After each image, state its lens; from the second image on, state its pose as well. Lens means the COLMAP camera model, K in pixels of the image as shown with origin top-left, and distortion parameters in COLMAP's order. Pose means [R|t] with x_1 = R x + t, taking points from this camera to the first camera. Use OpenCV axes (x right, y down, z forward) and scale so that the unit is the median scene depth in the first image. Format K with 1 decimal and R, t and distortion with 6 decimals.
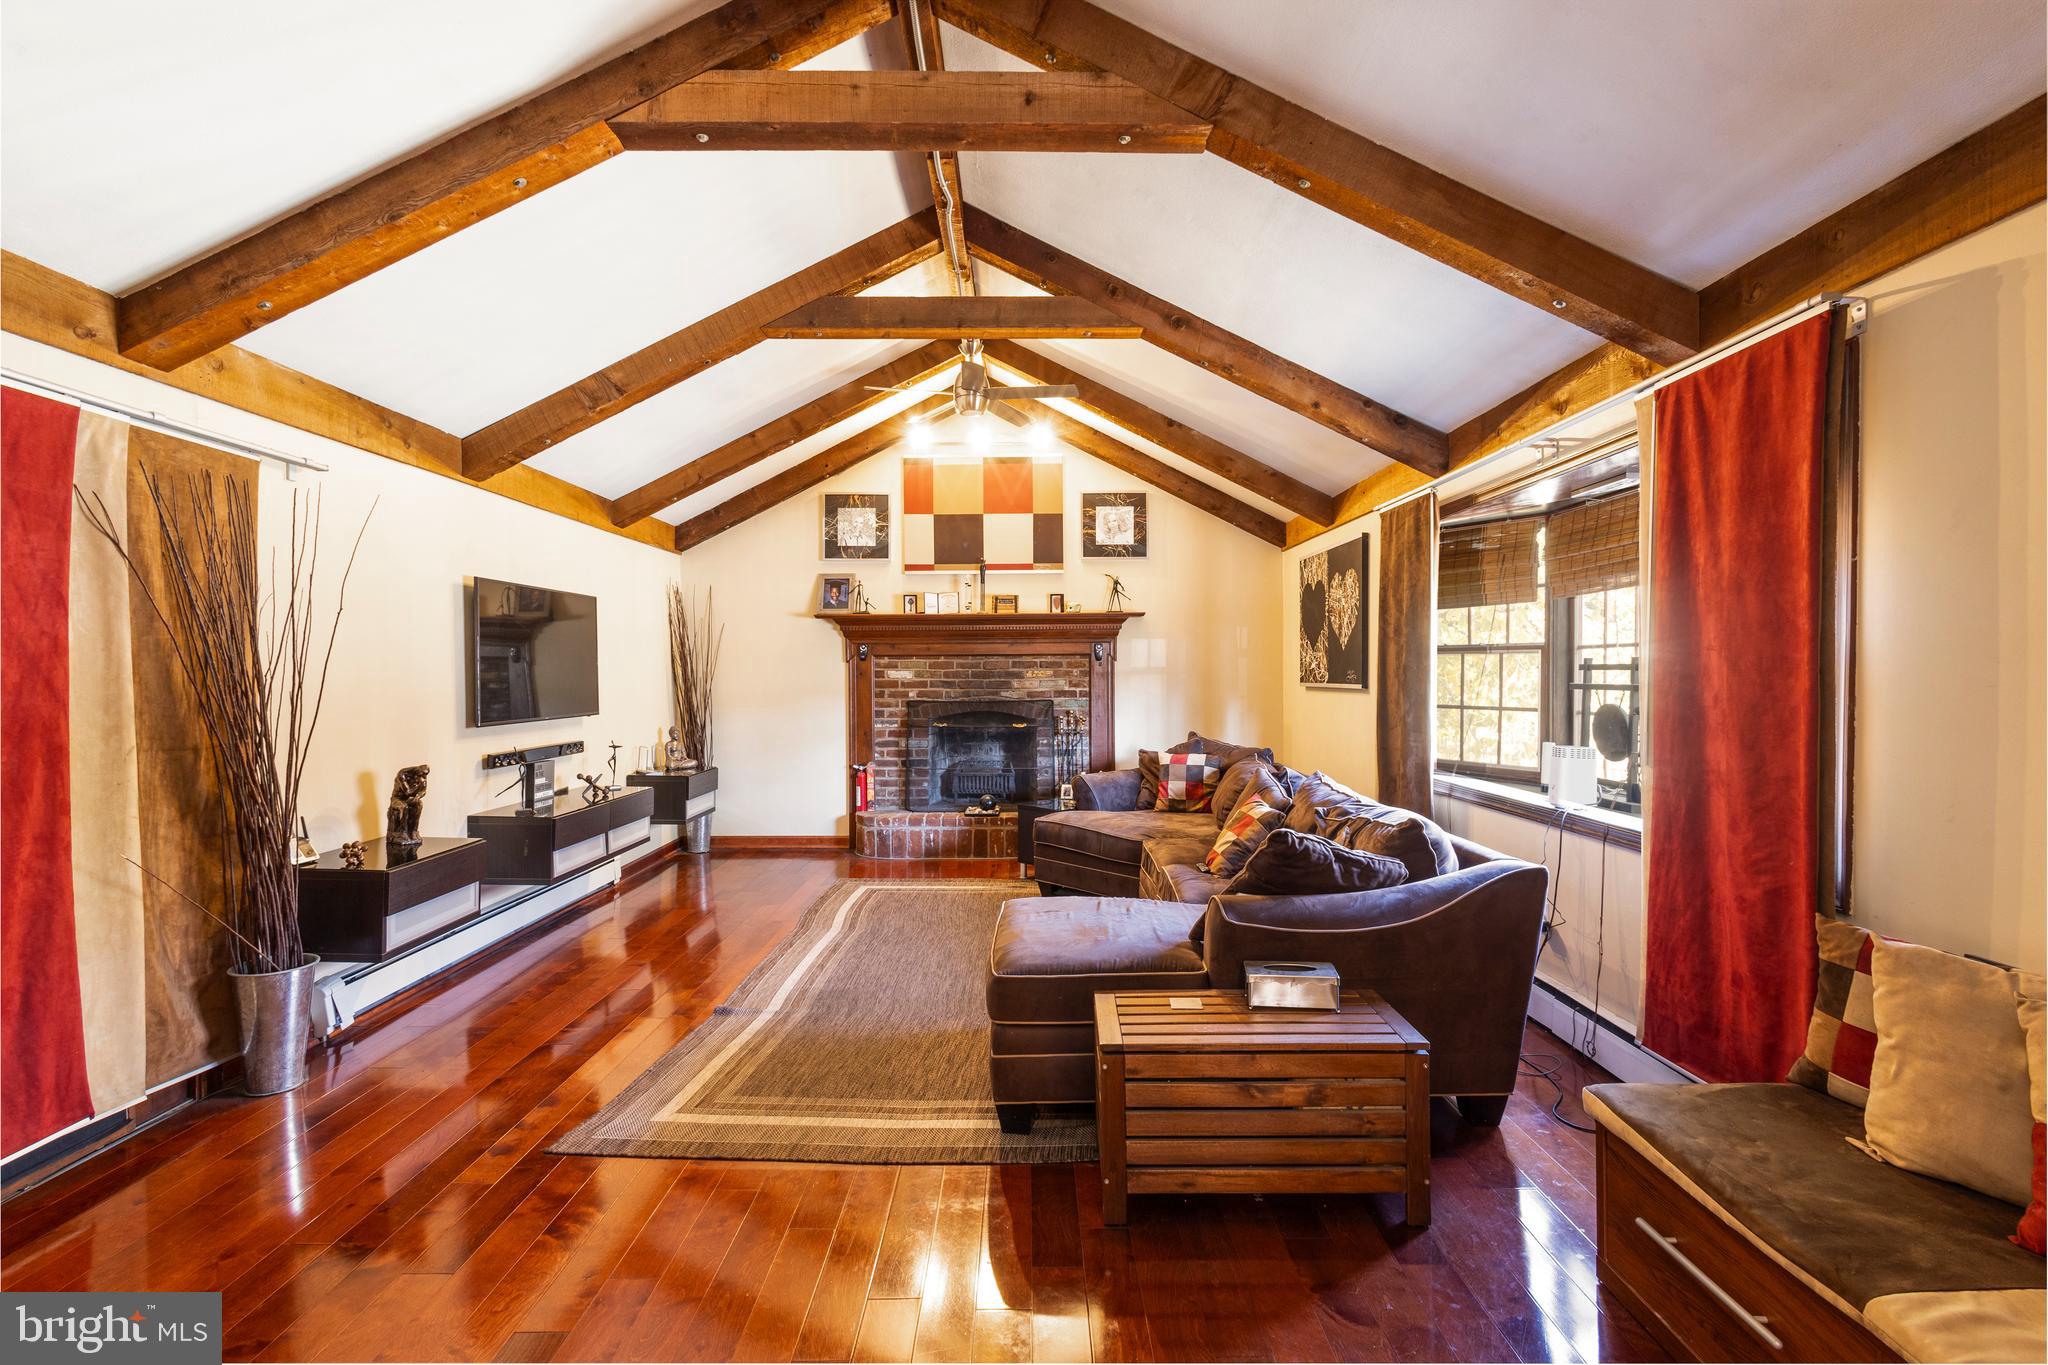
lens RADIAL K [[950.4, 0, 1026.4], [0, 950.4, 668.5], [0, 0, 1]] dist [0.006778, 0.000050]
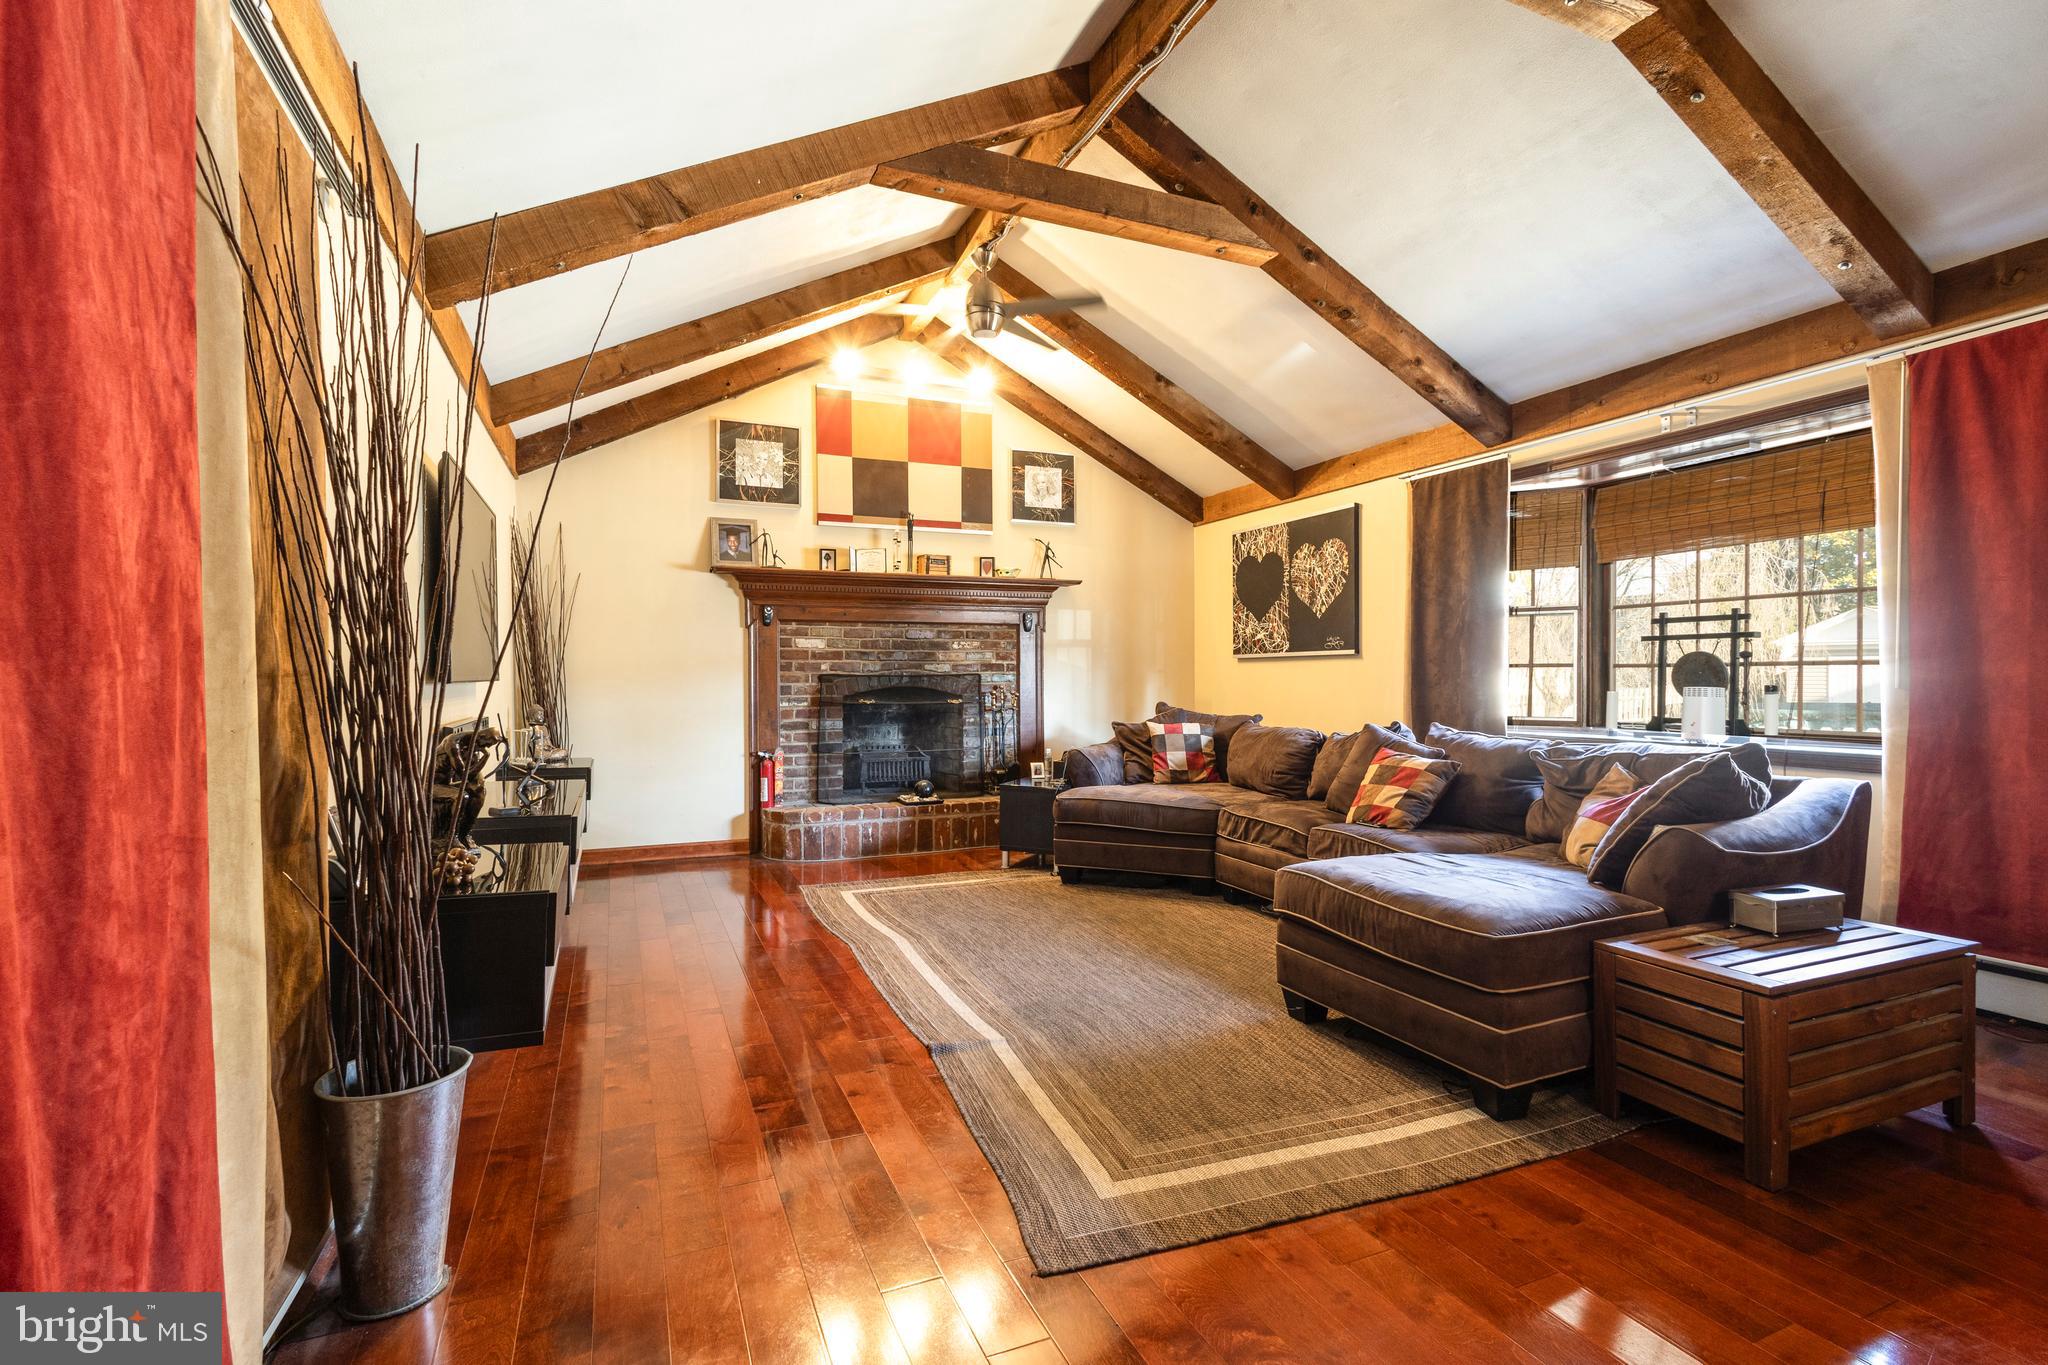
lens RADIAL K [[948.1, 0, 1008.2], [0, 948.1, 673.6], [0, 0, 1]] dist [0.008021, 0.000471]
pose [[0.915502, 0.003633, 0.402297, -0.314143], [-0.001704, 0.999985, -0.005152, 0.037544], [-0.402309, 0.004031, 0.915495, 0.161335]]
